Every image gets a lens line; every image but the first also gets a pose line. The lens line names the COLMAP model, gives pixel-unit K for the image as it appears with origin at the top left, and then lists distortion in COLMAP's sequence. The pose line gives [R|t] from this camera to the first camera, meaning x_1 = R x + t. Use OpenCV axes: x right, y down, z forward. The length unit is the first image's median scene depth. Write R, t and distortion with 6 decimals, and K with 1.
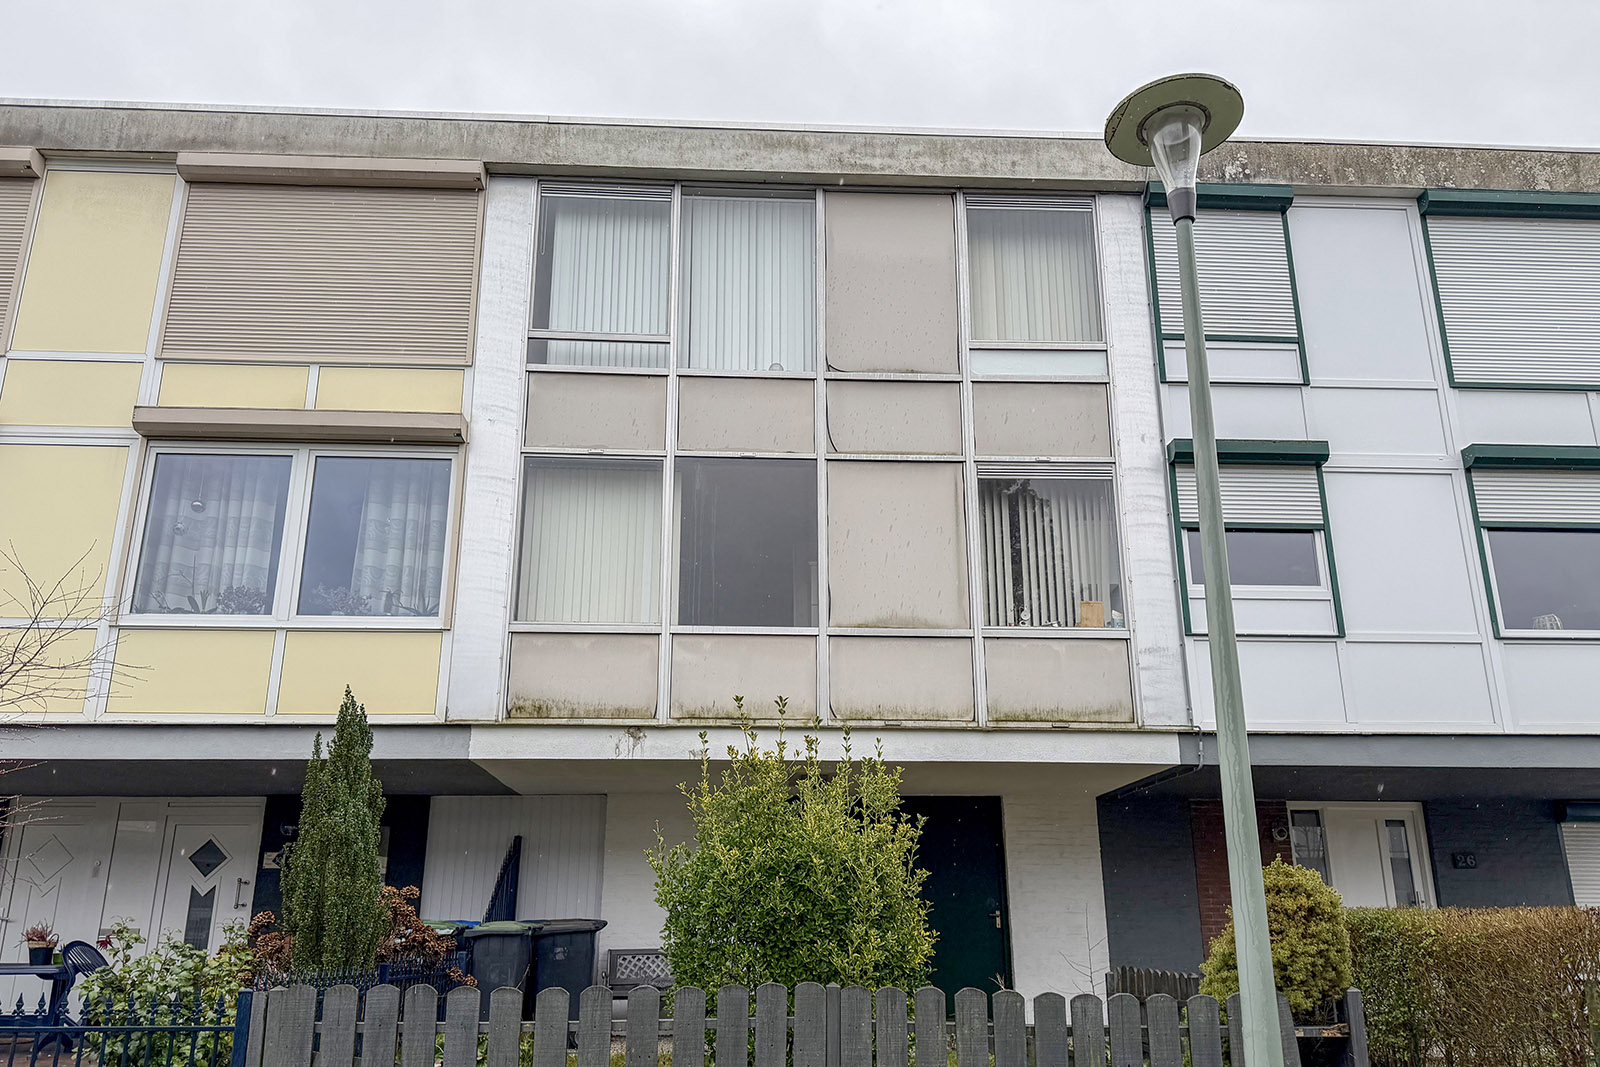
lens RADIAL K [[1174.0, 0, 789.4], [0, 1174.0, 592.6], [0, 0, 1]] dist [0.131183, -0.188767]
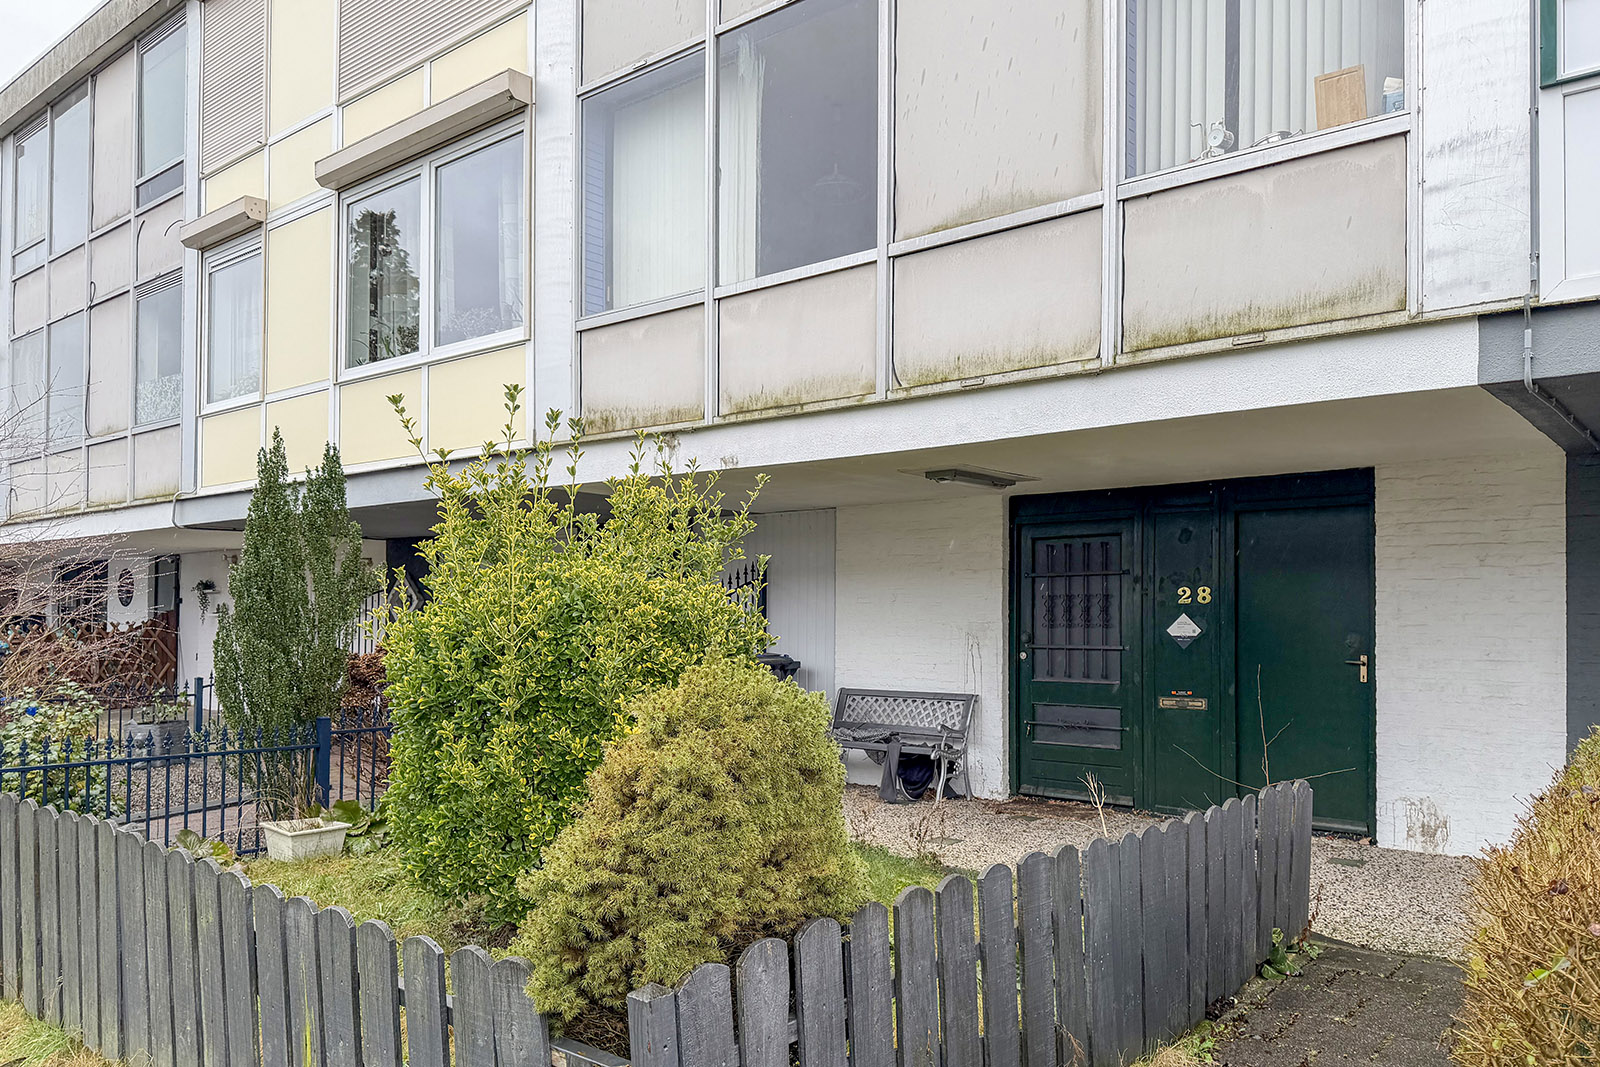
lens RADIAL K [[1174.0, 0, 789.4], [0, 1174.0, 592.6], [0, 0, 1]] dist [0.131183, -0.188767]
pose [[0.730061, -0.010170, -0.683306, 0.417209], [0.188028, 0.964286, 0.186542, 0.078002], [0.657005, -0.264668, 0.705900, 0.434266]]
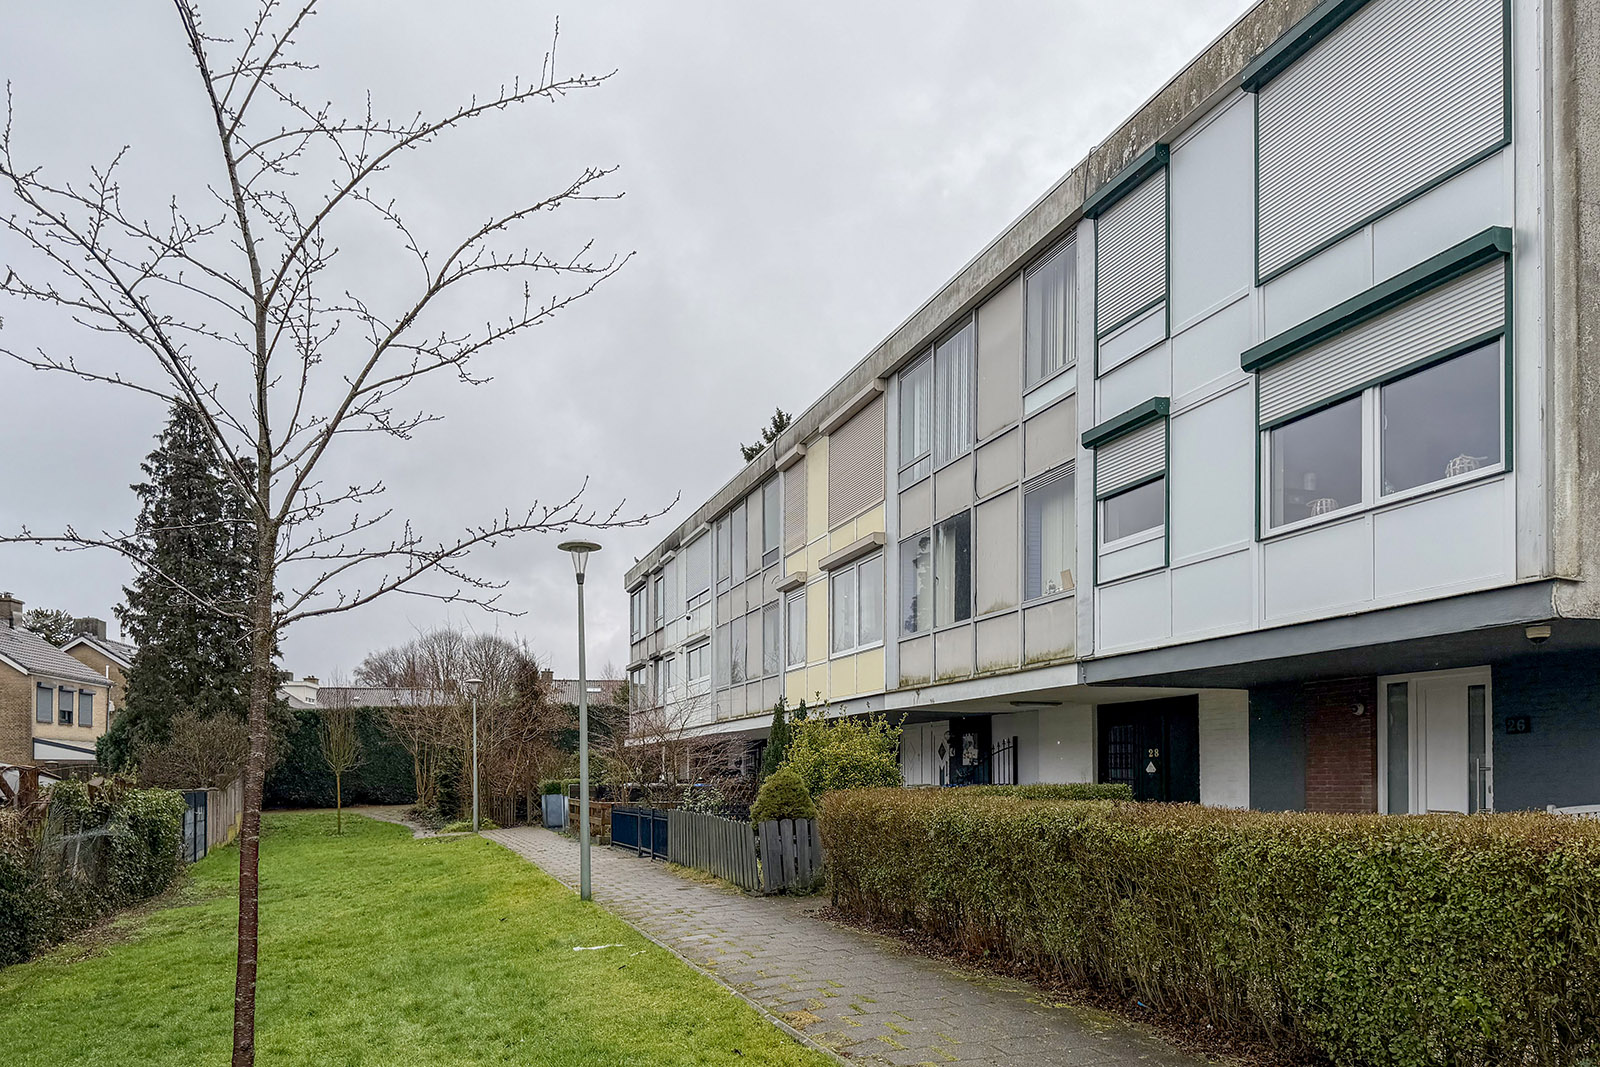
lens RADIAL K [[1187.9, 0, 767.3], [0, 1187.9, 756.6], [0, 0, 1]] dist [0.050953, 0.000394]
pose [[0.249012, -0.014258, -0.968396, 1.492308], [0.274110, 0.960046, 0.056350, 0.041399], [0.928901, -0.279478, 0.242971, 0.264573]]
